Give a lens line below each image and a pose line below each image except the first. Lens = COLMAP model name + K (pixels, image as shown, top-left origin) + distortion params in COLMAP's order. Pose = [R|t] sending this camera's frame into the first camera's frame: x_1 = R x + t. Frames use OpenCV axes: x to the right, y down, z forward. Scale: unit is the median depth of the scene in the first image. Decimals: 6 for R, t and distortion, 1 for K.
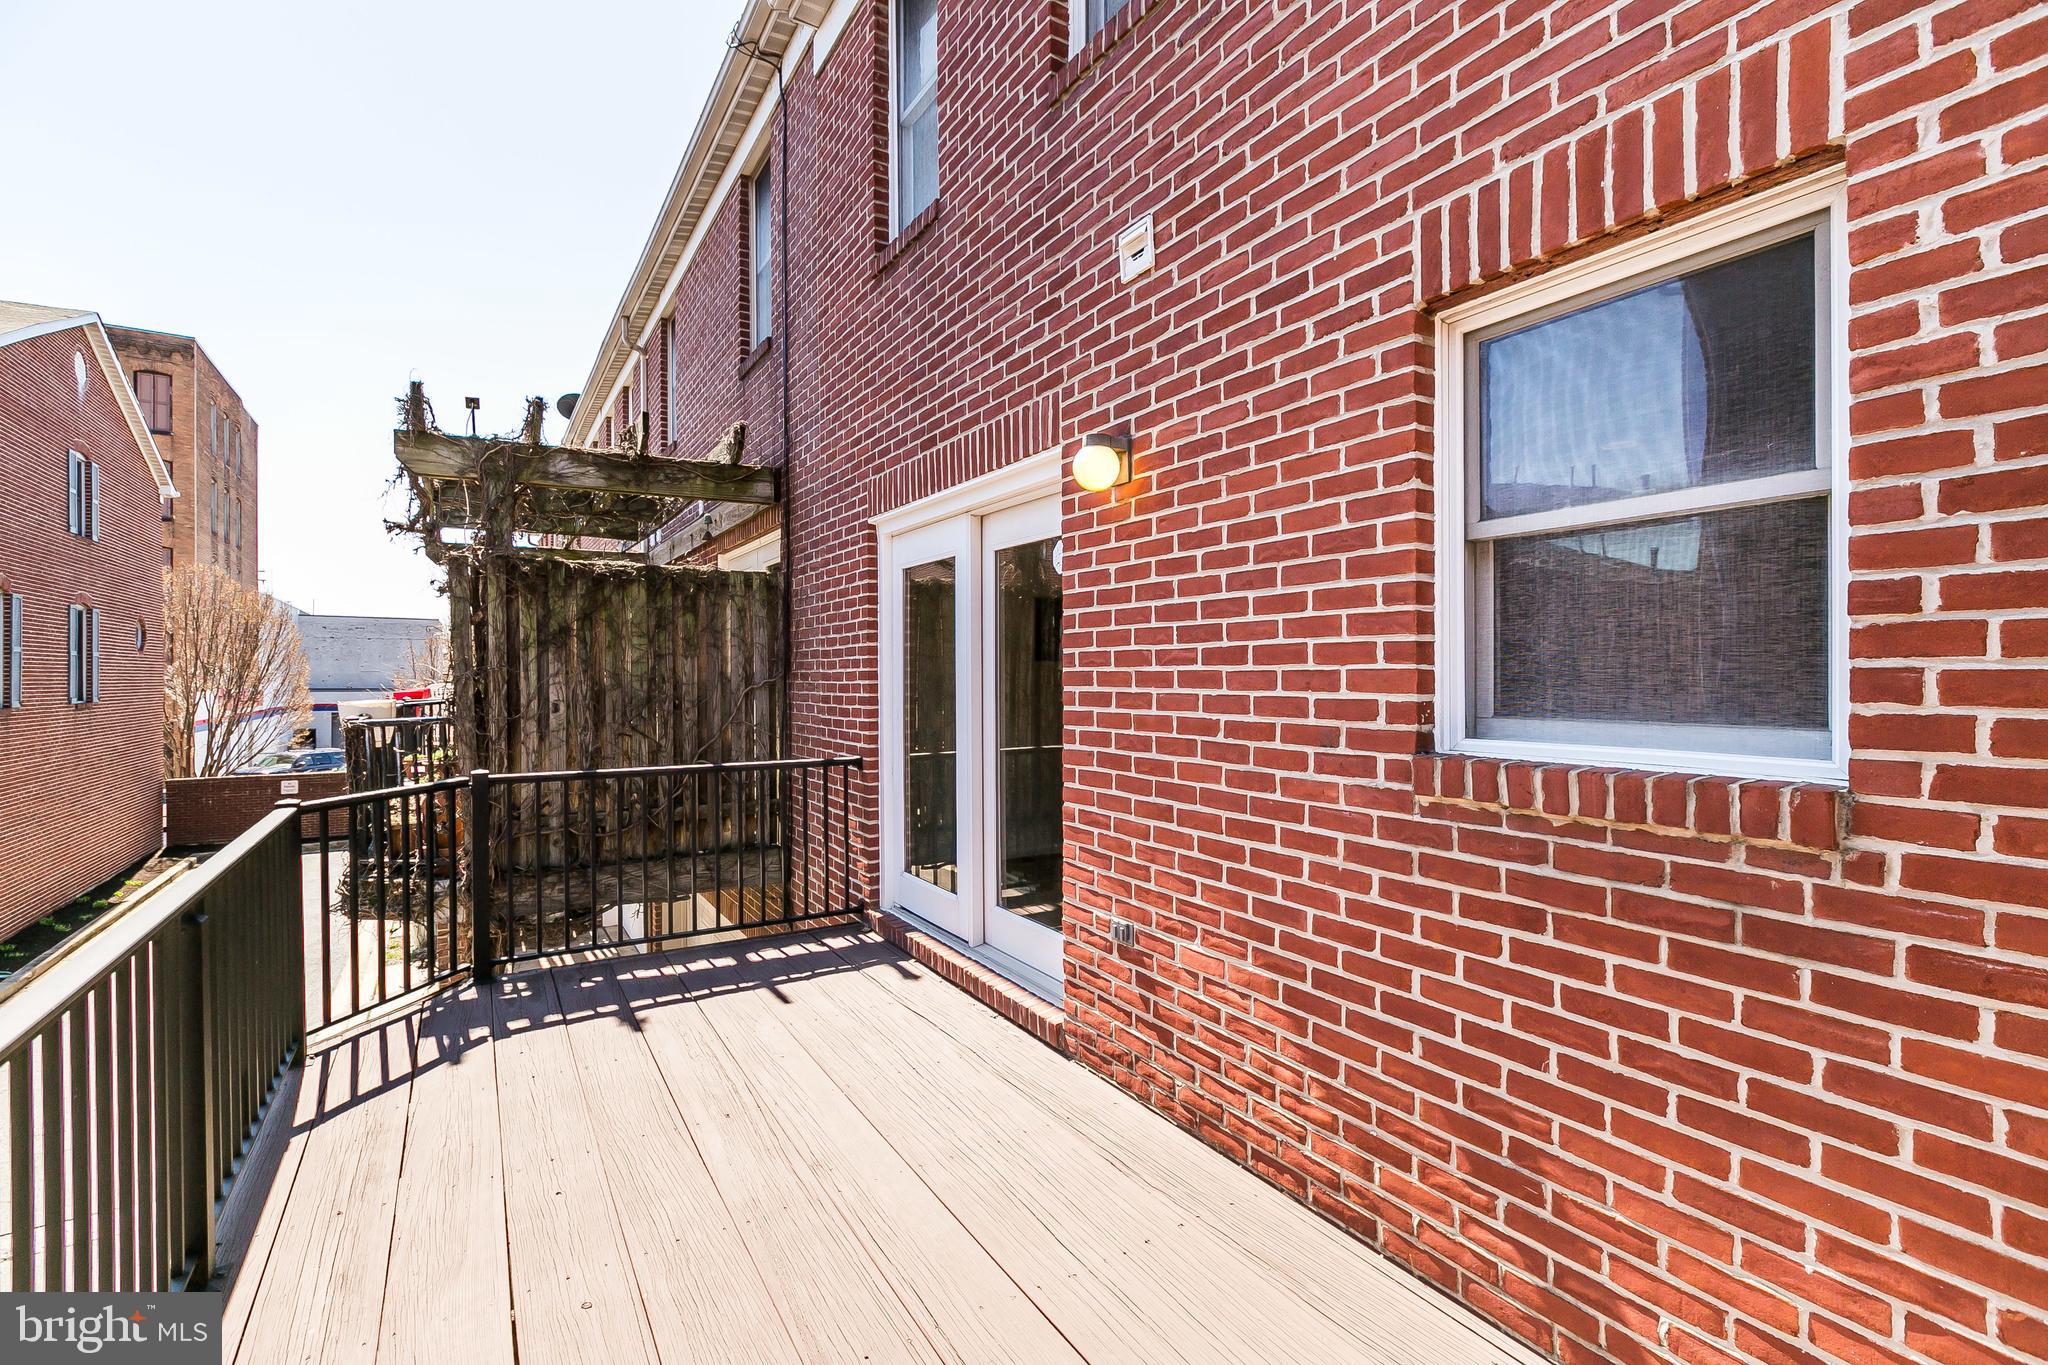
lens RADIAL K [[925.0, 0, 1024.0], [0, 925.0, 682.5], [0, 0, 1]] dist [0.001635, 0.000143]
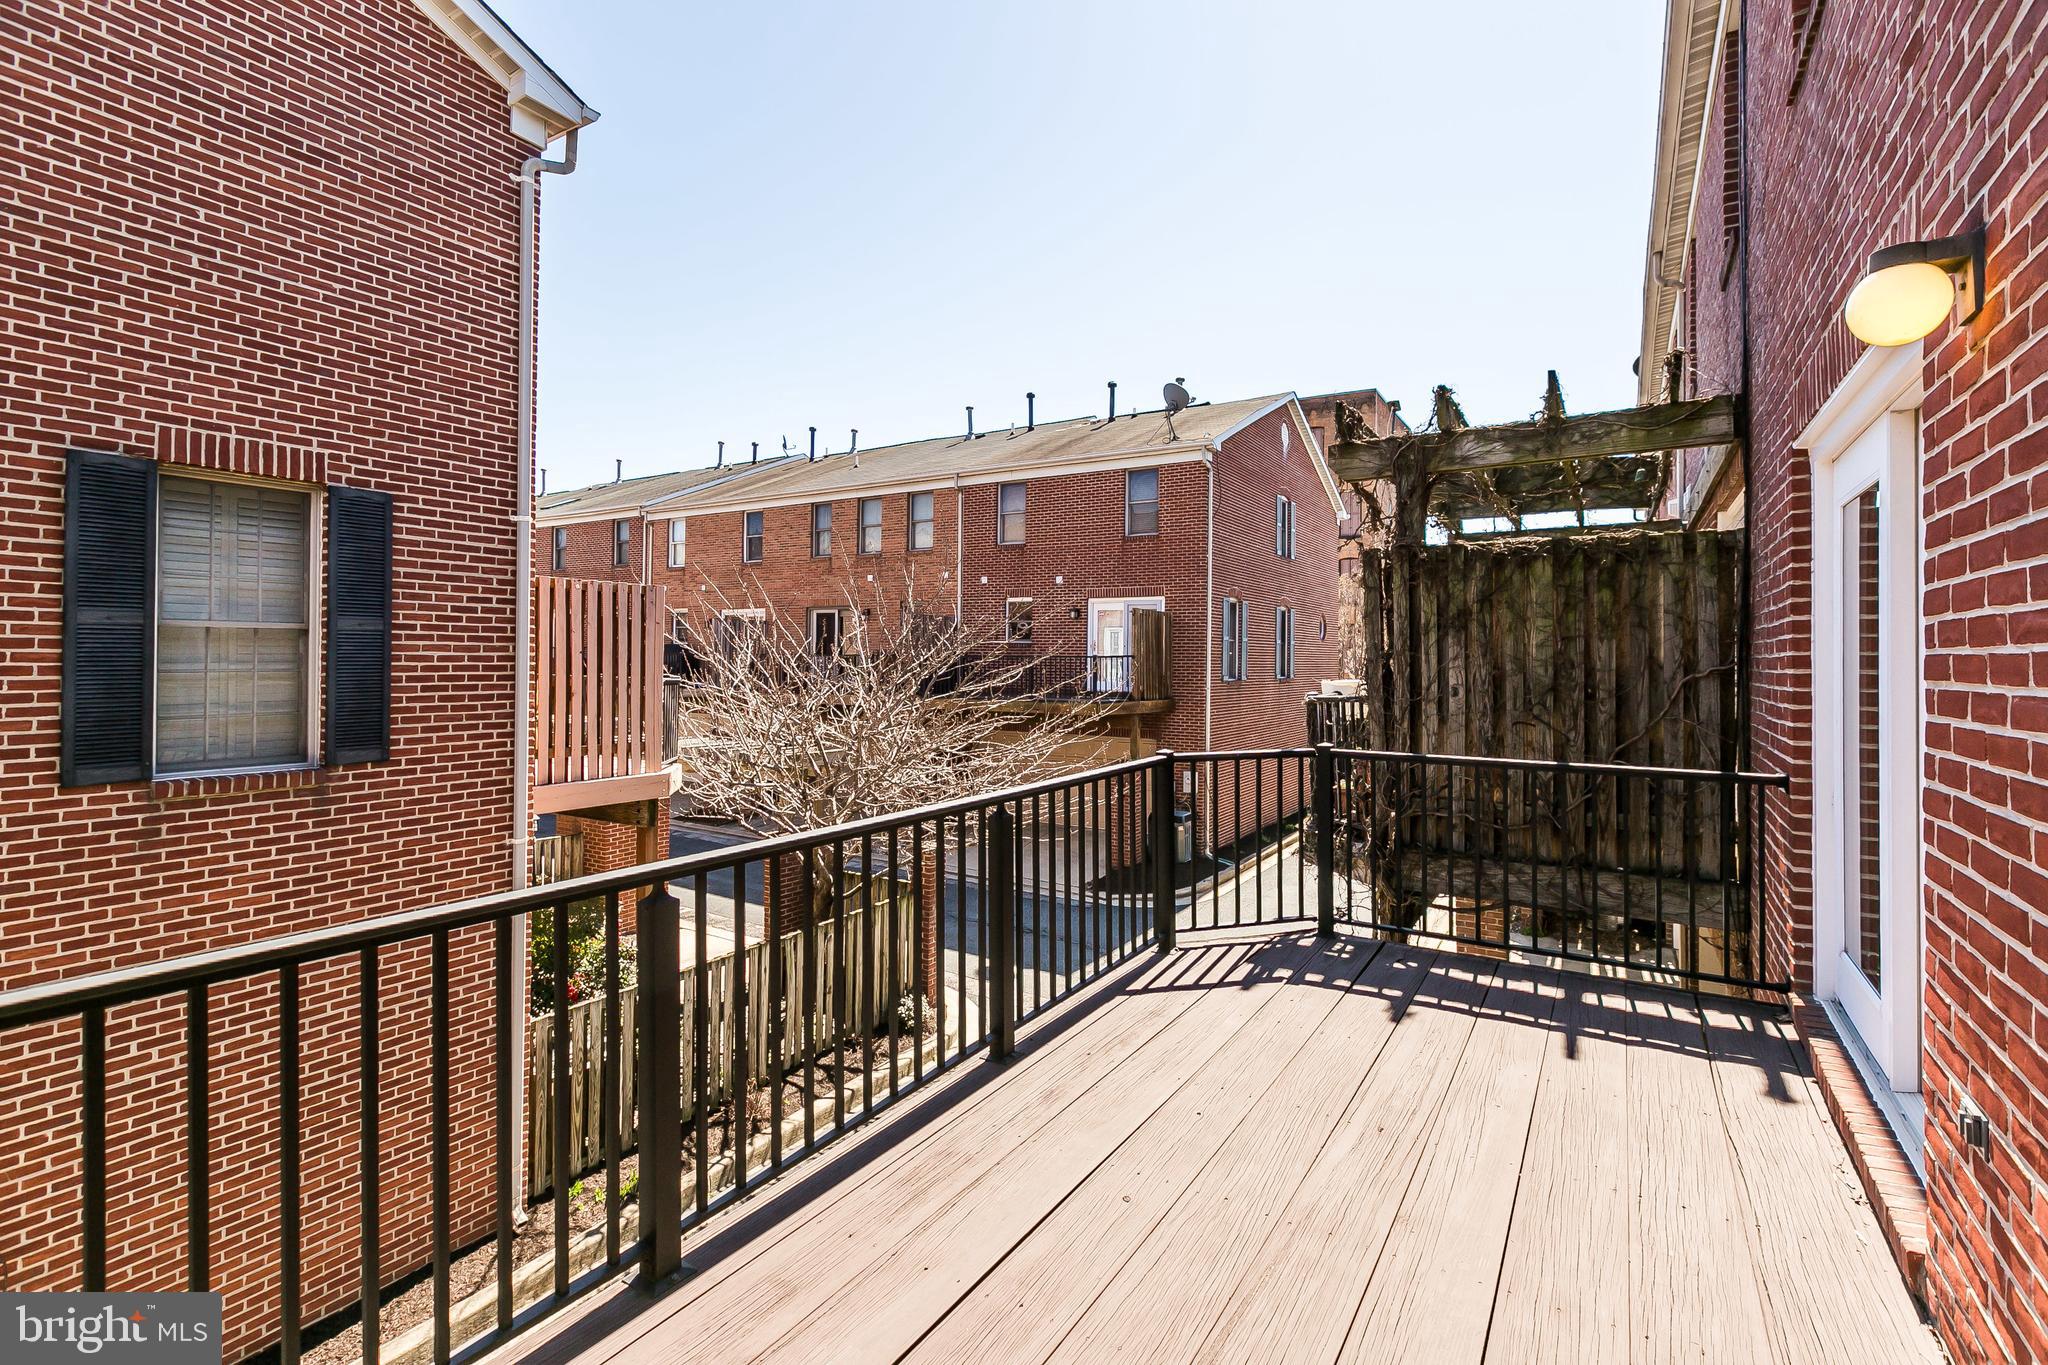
lens RADIAL K [[940.3, 0, 1024.0], [0, 940.3, 656.0], [0, 0, 1]] dist [0.009732, -0.000408]
pose [[0.445729, 0.004318, -0.895157, 0.219253], [-0.016998, 0.999849, -0.003641, 0.000500], [0.895007, 0.016839, 0.445735, 0.145957]]
